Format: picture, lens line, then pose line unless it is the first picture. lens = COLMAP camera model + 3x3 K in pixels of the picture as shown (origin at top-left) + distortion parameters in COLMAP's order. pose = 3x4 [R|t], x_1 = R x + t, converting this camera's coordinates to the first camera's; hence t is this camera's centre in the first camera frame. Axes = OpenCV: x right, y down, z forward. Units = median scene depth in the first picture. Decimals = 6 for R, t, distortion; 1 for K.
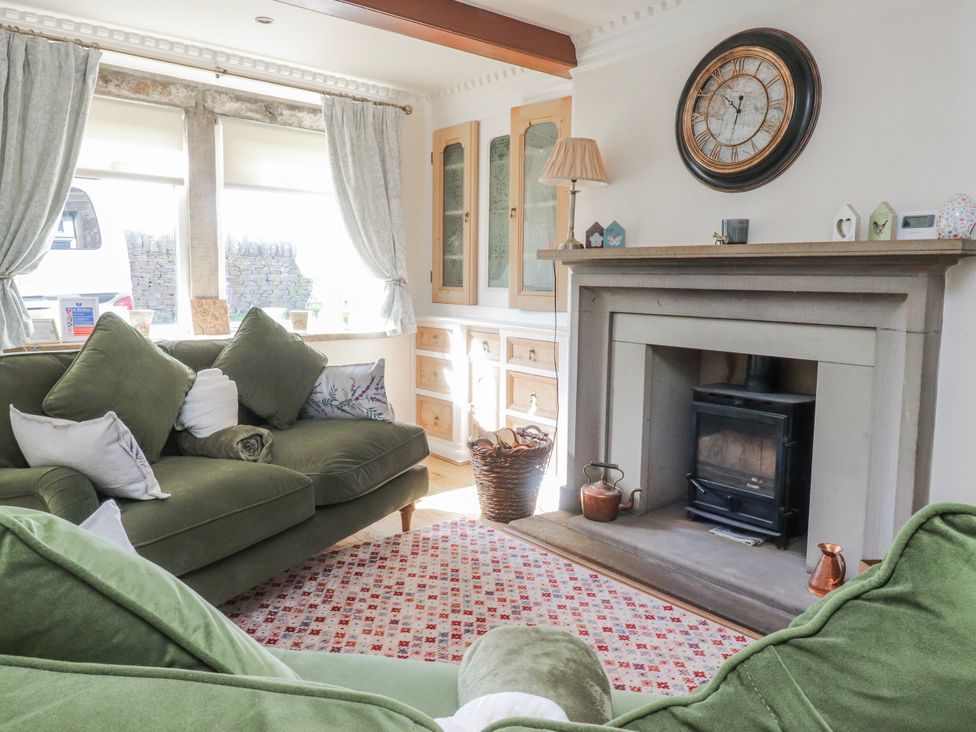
lens RADIAL K [[697.9, 0, 485.3], [0, 697.9, 346.7], [0, 0, 1]] dist [0.007420, 0.000772]
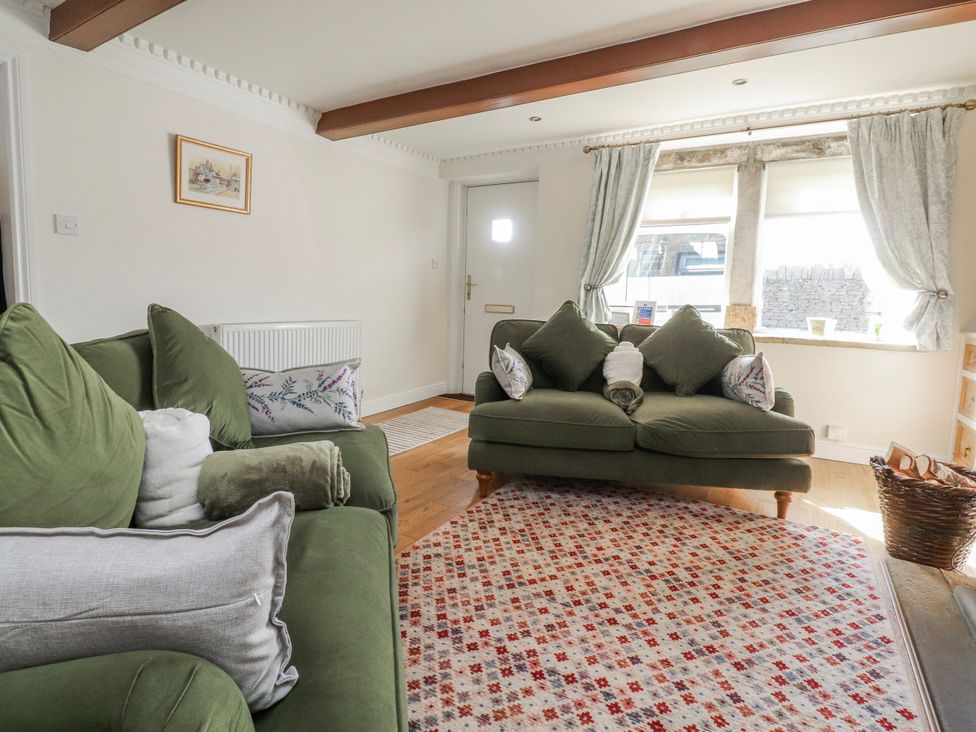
lens RADIAL K [[506.4, 0, 483.9], [0, 506.4, 346.5], [0, 0, 1]] dist [0.002386, -0.014200]
pose [[0.327985, 0.089879, -0.940397, 0.459300], [-0.114624, 0.991895, 0.054823, 0.014916], [0.937703, 0.089811, 0.335629, 0.309913]]
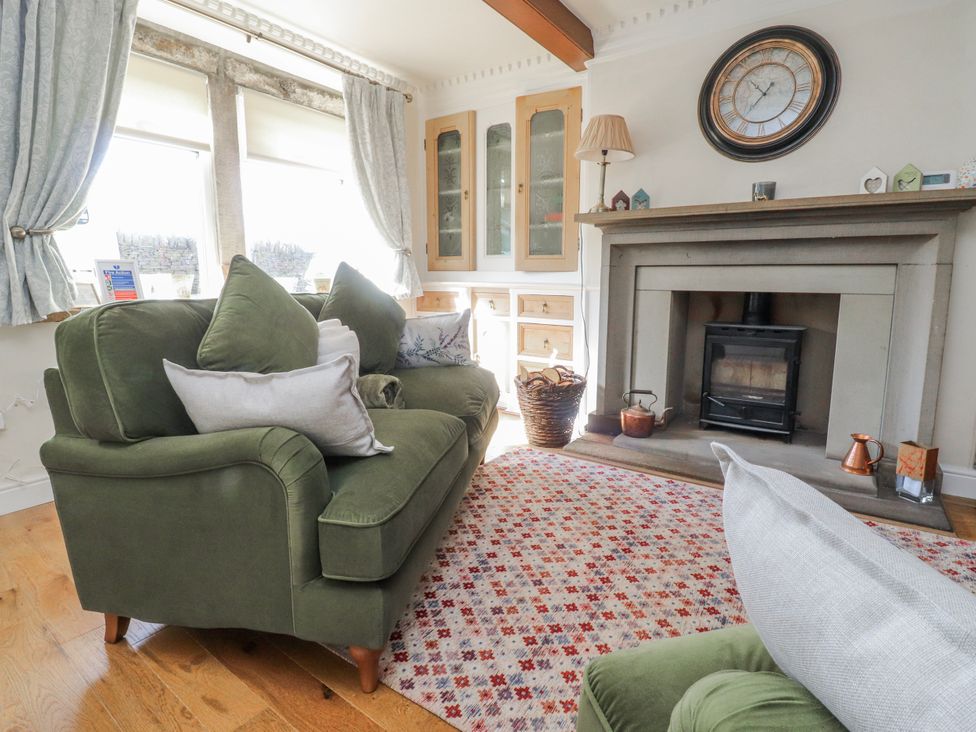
lens RADIAL K [[505.9, 0, 486.7], [0, 505.9, 348.0], [0, 0, 1]] dist [0.001120, -0.012790]
pose [[0.962788, -0.052433, 0.265121, -0.326401], [0.039613, 0.997783, 0.053479, 0.036817], [-0.267338, -0.040987, 0.962731, 0.232569]]
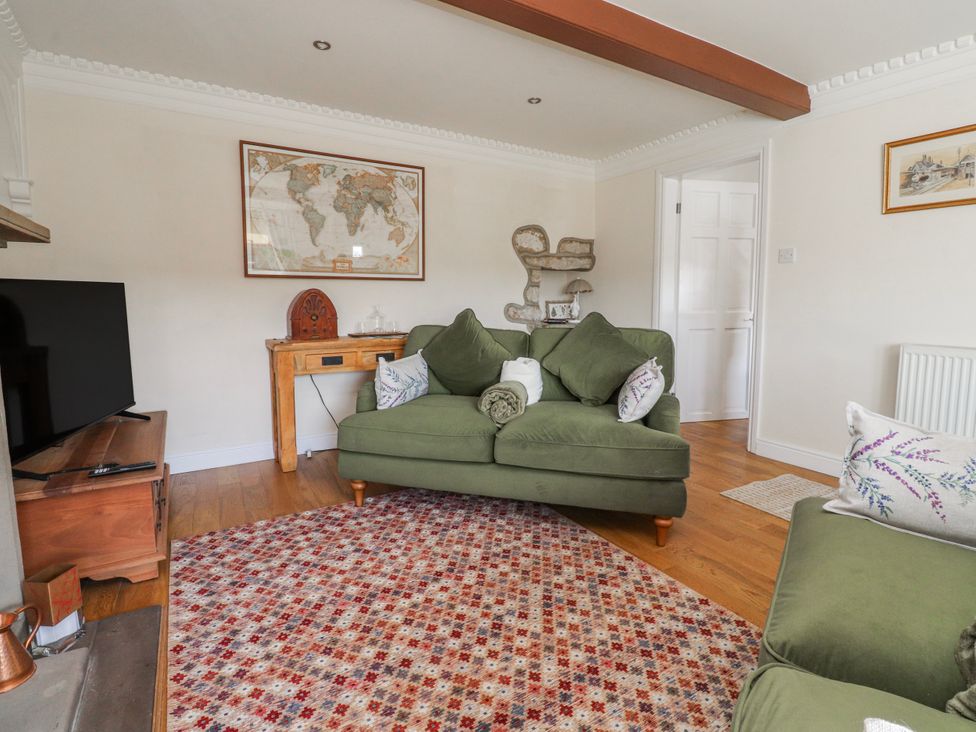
lens RADIAL K [[505.9, 0, 486.7], [0, 505.9, 348.0], [0, 0, 1]] dist [0.001120, -0.012790]
pose [[-0.986851, -0.027094, 0.159345, -0.077299], [0.005520, 0.979626, 0.200756, -0.081392], [-0.161538, 0.198996, -0.966595, 1.084292]]
